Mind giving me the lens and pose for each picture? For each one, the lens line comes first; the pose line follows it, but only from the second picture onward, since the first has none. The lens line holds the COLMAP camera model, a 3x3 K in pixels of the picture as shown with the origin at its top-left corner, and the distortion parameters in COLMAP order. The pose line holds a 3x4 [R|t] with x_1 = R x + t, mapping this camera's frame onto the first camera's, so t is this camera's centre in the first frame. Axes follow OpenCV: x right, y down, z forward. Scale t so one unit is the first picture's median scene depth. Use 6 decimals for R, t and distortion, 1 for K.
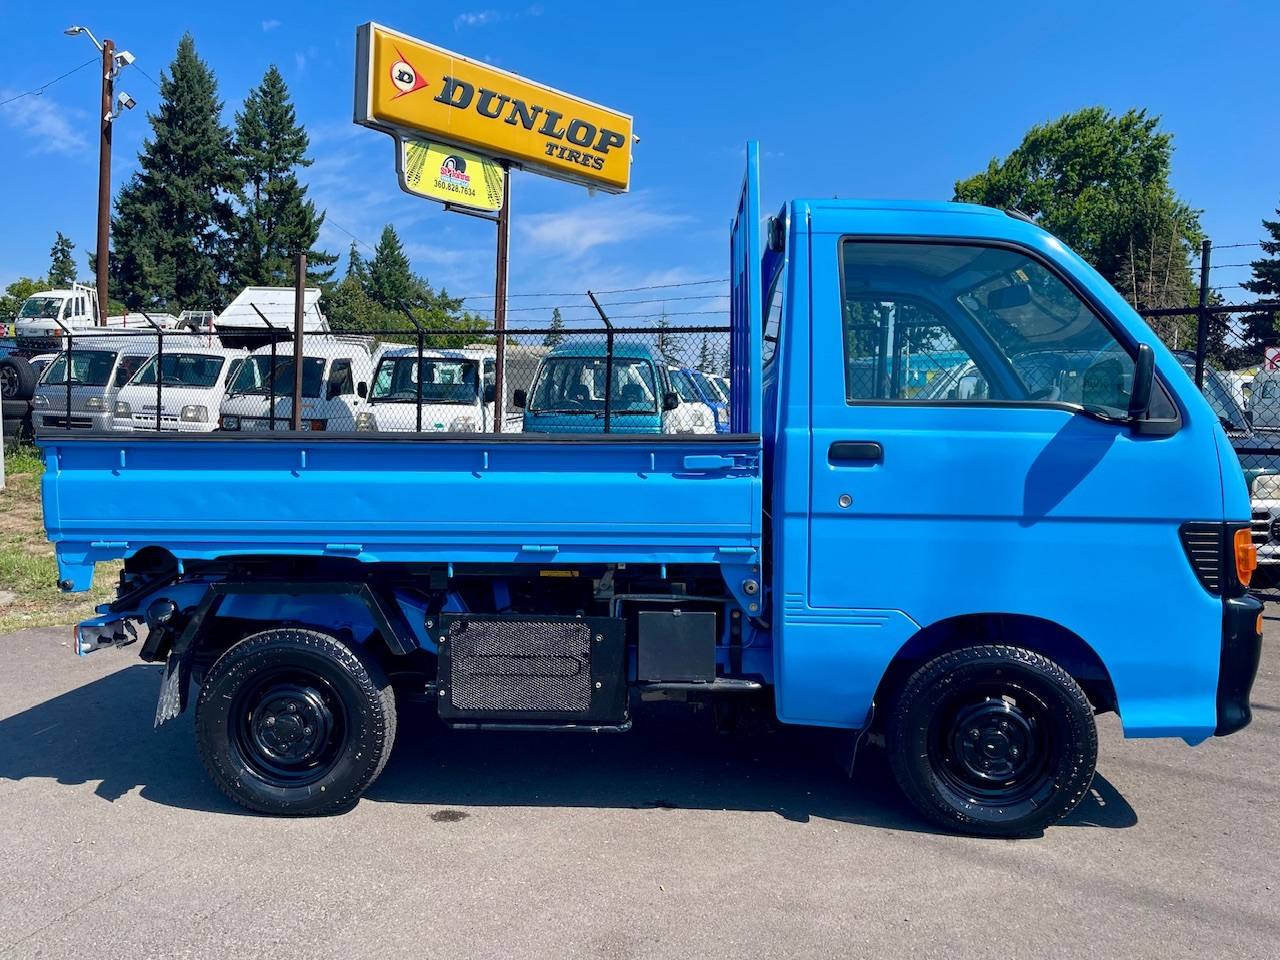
lens RADIAL K [[992.7, 0, 628.0], [0, 992.7, 484.3], [0, 0, 1]] dist [0.095692, -0.124609]
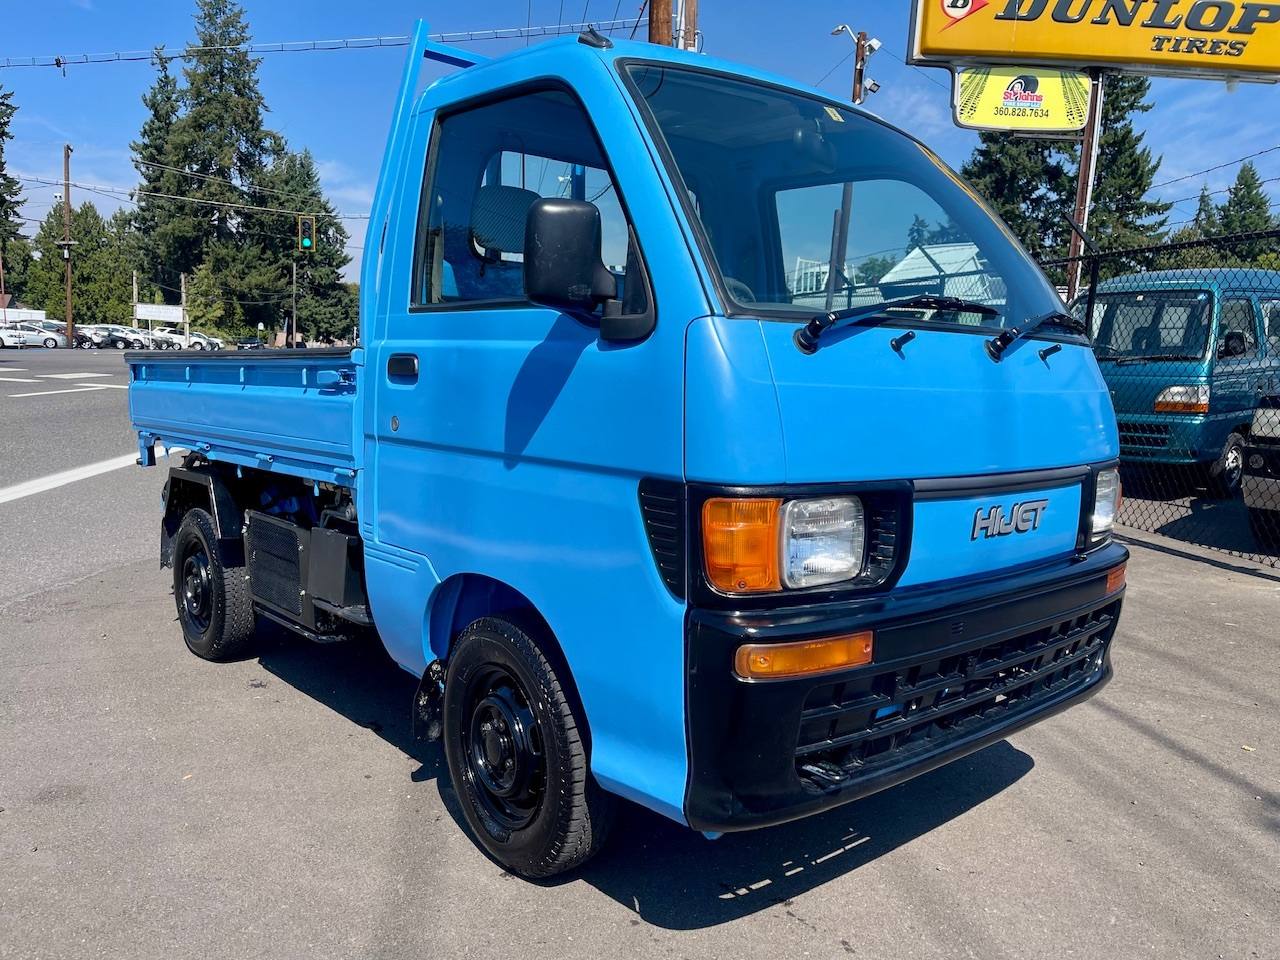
lens RADIAL K [[968.1, 0, 640.0], [0, 968.1, 480.0], [0, 0, 1]] dist [0.101146, -0.144612]
pose [[0.708799, 0.079906, -0.700870, 0.213573], [-0.054825, 0.996798, 0.058199, 0.000801], [0.703277, -0.002826, 0.710910, 0.120335]]
